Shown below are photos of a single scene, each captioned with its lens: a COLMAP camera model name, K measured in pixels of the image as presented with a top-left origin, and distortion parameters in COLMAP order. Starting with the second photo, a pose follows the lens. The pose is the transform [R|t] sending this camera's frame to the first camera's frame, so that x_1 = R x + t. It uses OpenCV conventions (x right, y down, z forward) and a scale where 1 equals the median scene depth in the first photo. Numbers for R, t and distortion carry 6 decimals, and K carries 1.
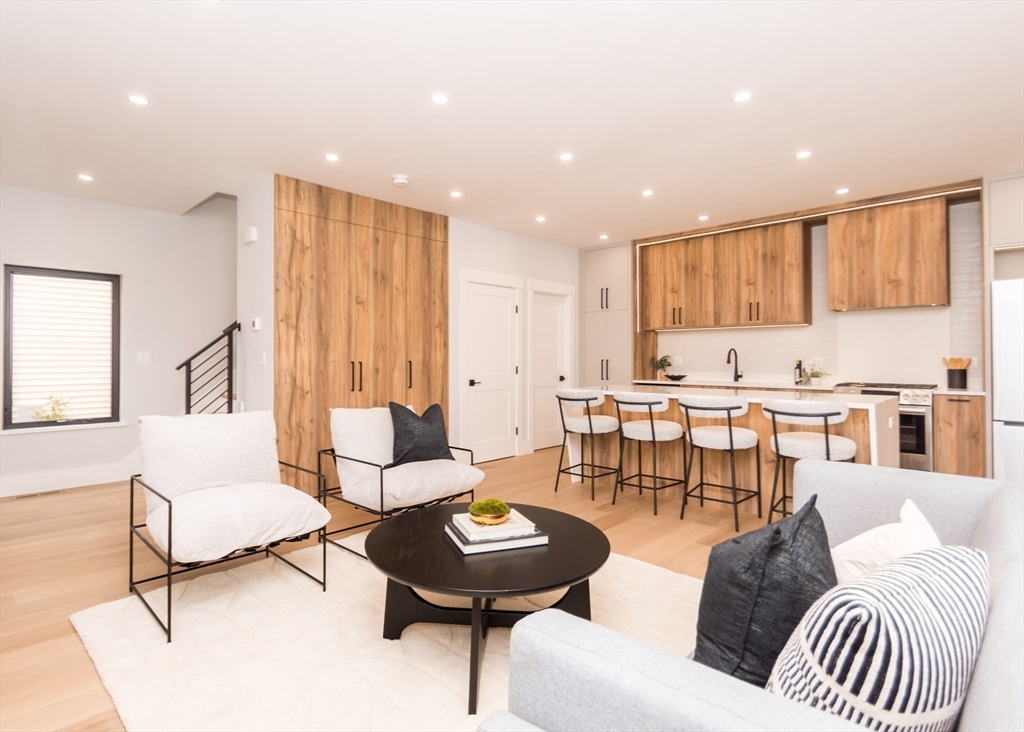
lens RADIAL K [[526.1, 0, 472.0], [0, 526.1, 352.2], [0, 0, 1]] dist [0.000258, -0.001652]
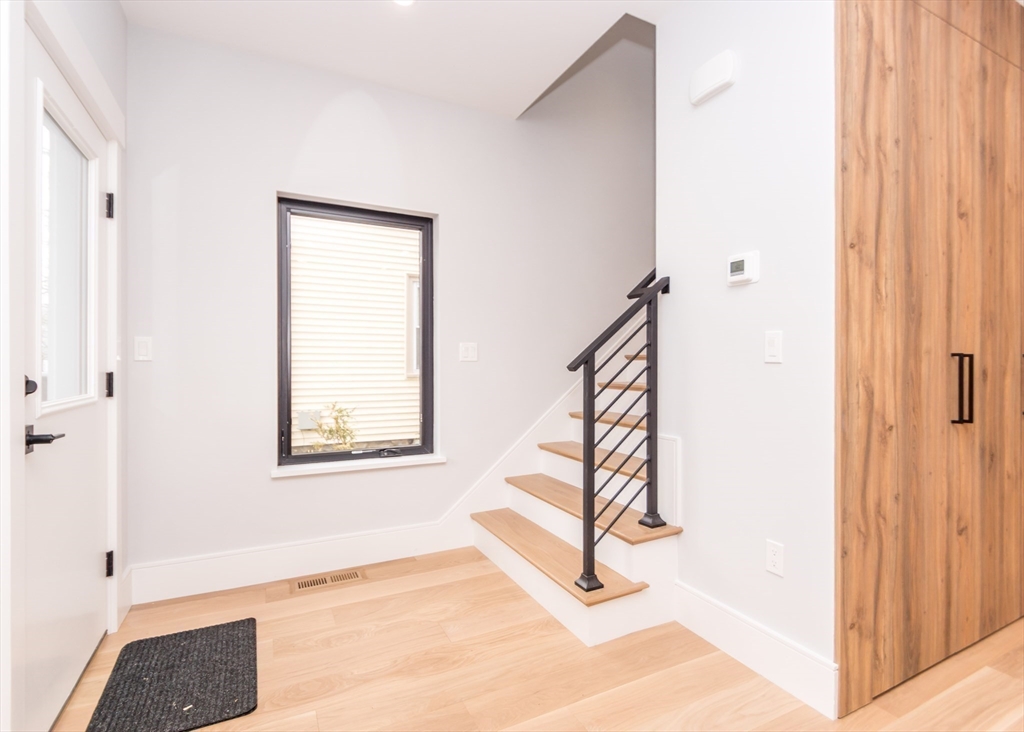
lens RADIAL K [[498.8, 0, 515.0], [0, 498.8, 364.3], [0, 0, 1]] dist [0.006674, -0.003574]
pose [[0.954159, 0.001606, -0.299296, -0.452509], [0.002367, 0.999914, 0.012912, 0.021054], [0.299291, -0.013028, 0.954073, 0.524412]]
